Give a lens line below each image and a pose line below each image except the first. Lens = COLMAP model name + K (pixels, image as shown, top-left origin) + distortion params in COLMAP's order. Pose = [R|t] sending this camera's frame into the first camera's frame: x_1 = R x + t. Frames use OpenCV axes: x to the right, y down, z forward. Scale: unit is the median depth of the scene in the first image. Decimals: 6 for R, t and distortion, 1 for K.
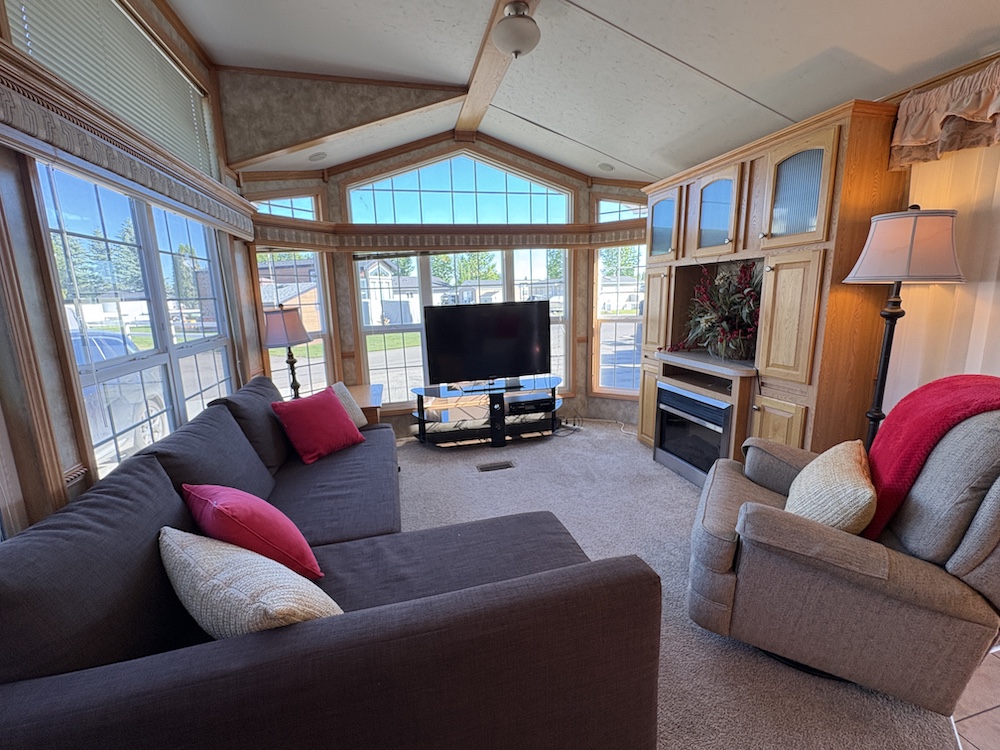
lens RADIAL K [[429.6, 0, 493.2], [0, 429.6, 375.6], [0, 0, 1]] dist [0.000835, 0.000558]
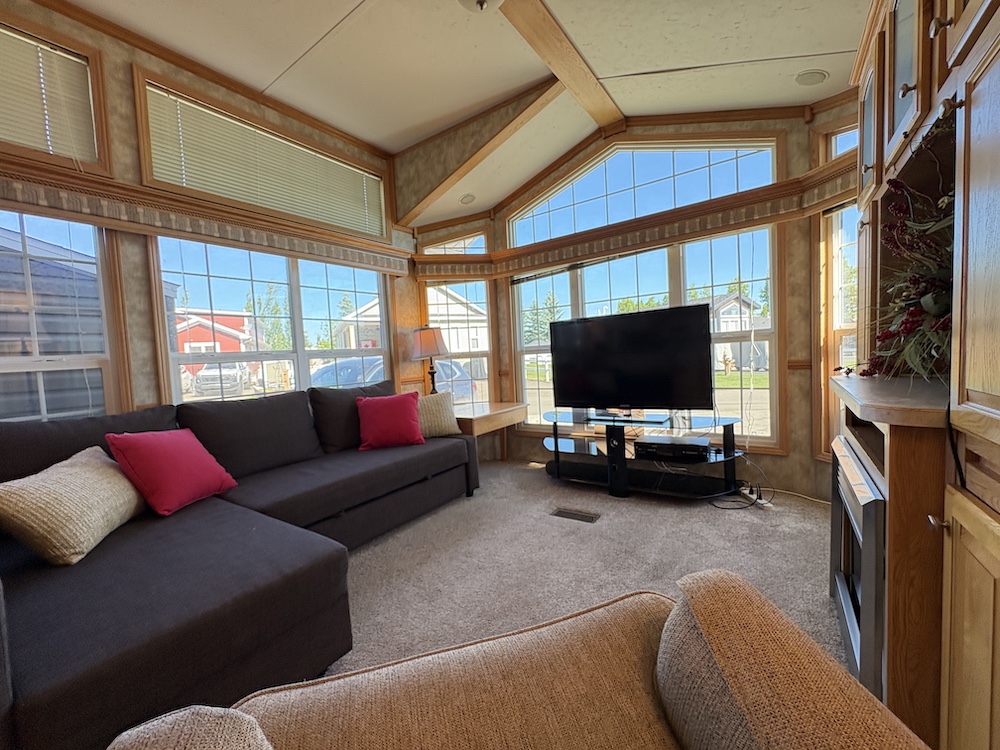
lens RADIAL K [[397.3, 0, 493.6], [0, 397.3, 373.9], [0, 0, 1]] dist [-0.000593, 0.000164]
pose [[0.658262, 0.034816, -0.751983, 0.401412], [-0.108068, 0.992953, -0.048627, 0.006399], [0.744992, 0.113275, 0.657386, 0.341069]]
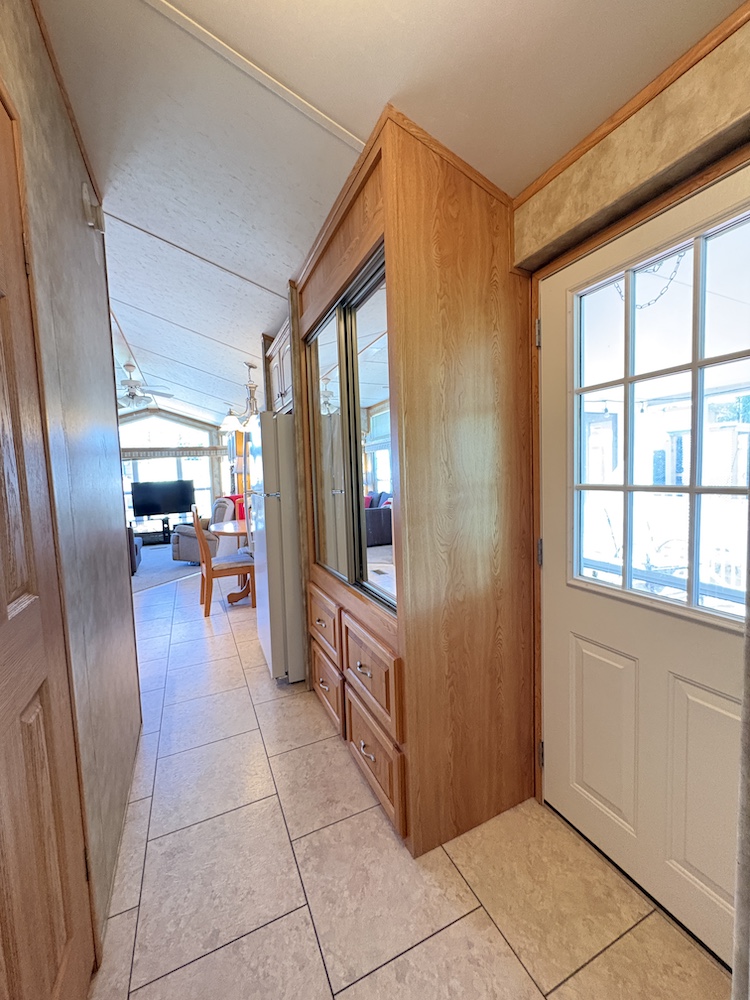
lens RADIAL K [[397.3, 0, 374.5], [0, 397.3, 503.3], [0, 0, 1]] dist [-0.000593, 0.000164]
pose [[0.983078, -0.025742, 0.181371, 0.711012], [0.048075, 0.991629, -0.119833, 0.257348], [-0.176768, 0.126525, 0.976086, -1.250668]]
